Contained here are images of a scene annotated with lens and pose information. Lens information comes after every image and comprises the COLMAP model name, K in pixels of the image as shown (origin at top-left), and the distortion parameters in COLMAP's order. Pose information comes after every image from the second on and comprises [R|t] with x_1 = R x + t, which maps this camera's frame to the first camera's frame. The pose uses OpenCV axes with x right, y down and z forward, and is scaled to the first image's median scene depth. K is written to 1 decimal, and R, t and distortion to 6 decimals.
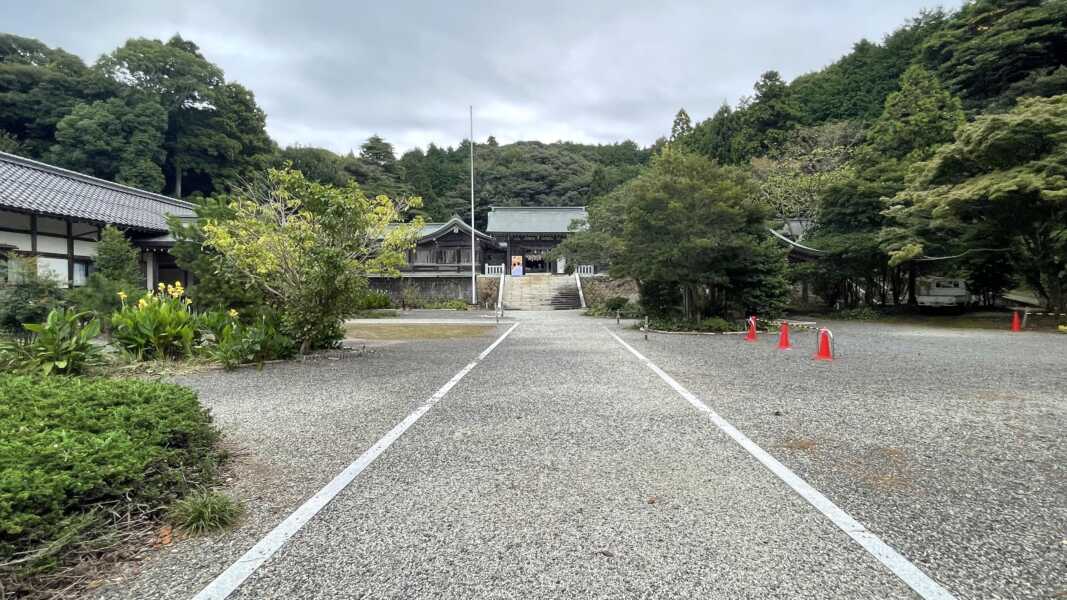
lens RADIAL K [[532.5, 0, 533.5], [0, 532.5, 300.0], [0, 0, 1]] dist [-0.000654, -0.000075]
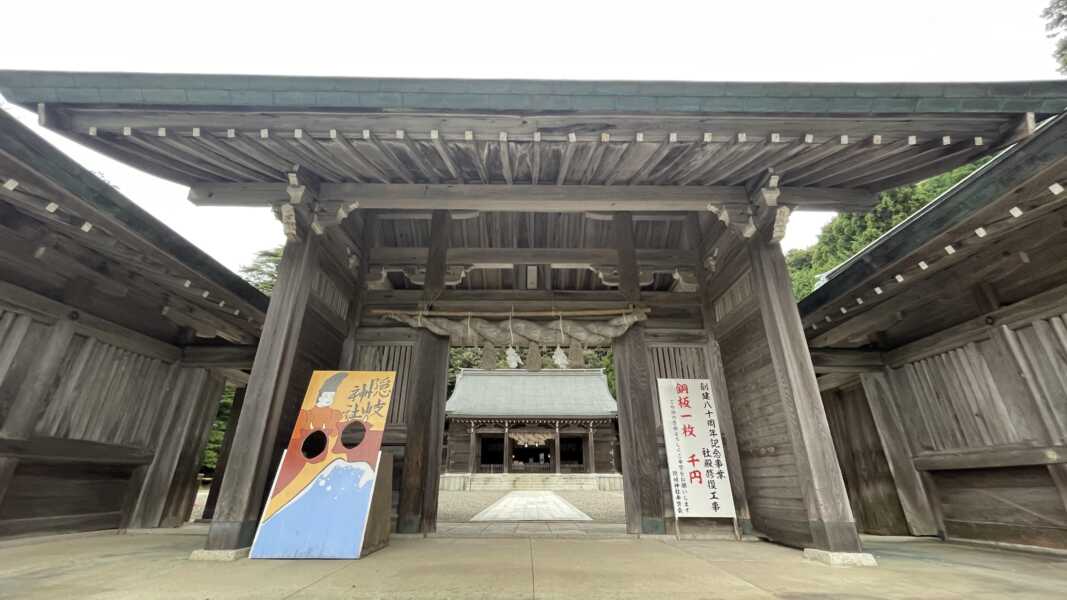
lens RADIAL K [[428.0, 0, 533.5], [0, 428.0, 300.0], [0, 0, 1]] dist [0.001982, -0.004289]
pose [[0.999942, 0.007718, -0.007531, 0.004238], [-0.010101, 0.914897, -0.403561, -0.029444], [0.003776, 0.403613, 0.914922, 0.455900]]
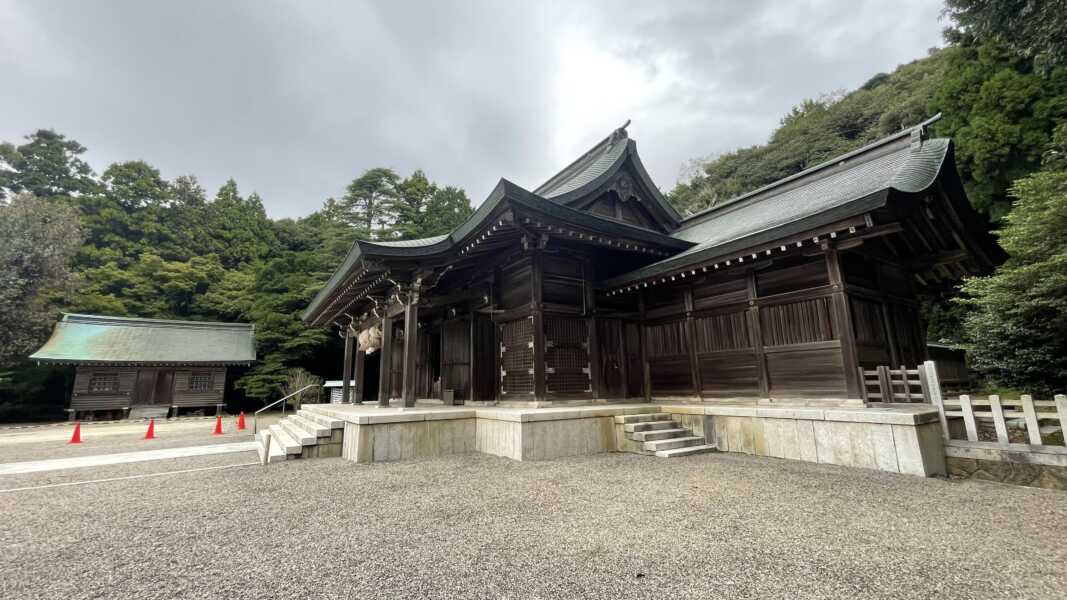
lens RADIAL K [[428.0, 0, 533.5], [0, 428.0, 300.0], [0, 0, 1]] dist [0.001982, -0.004289]
pose [[0.542752, -0.171096, -0.822281, 0.143847], [0.010843, 0.980377, -0.196835, -0.043228], [0.839823, 0.097916, 0.533957, 0.715452]]
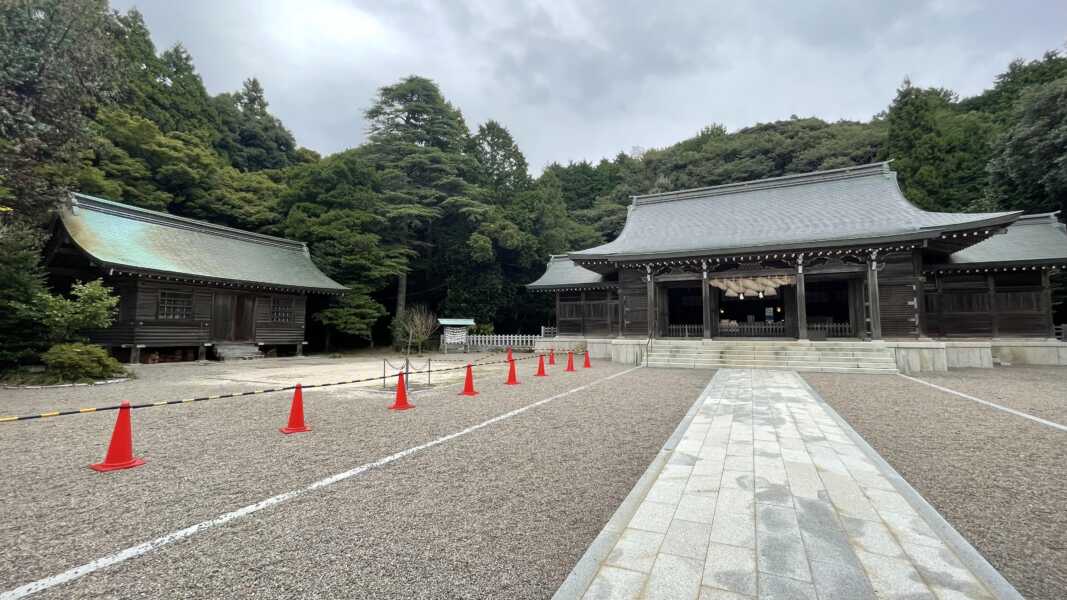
lens RADIAL K [[428.0, 0, 533.5], [0, 428.0, 300.0], [0, 0, 1]] dist [0.001982, -0.004289]
pose [[0.890449, -0.024750, -0.454409, 0.001979], [-0.013742, 0.996602, -0.081210, -0.038920], [0.454875, 0.078558, 0.887084, 0.559717]]
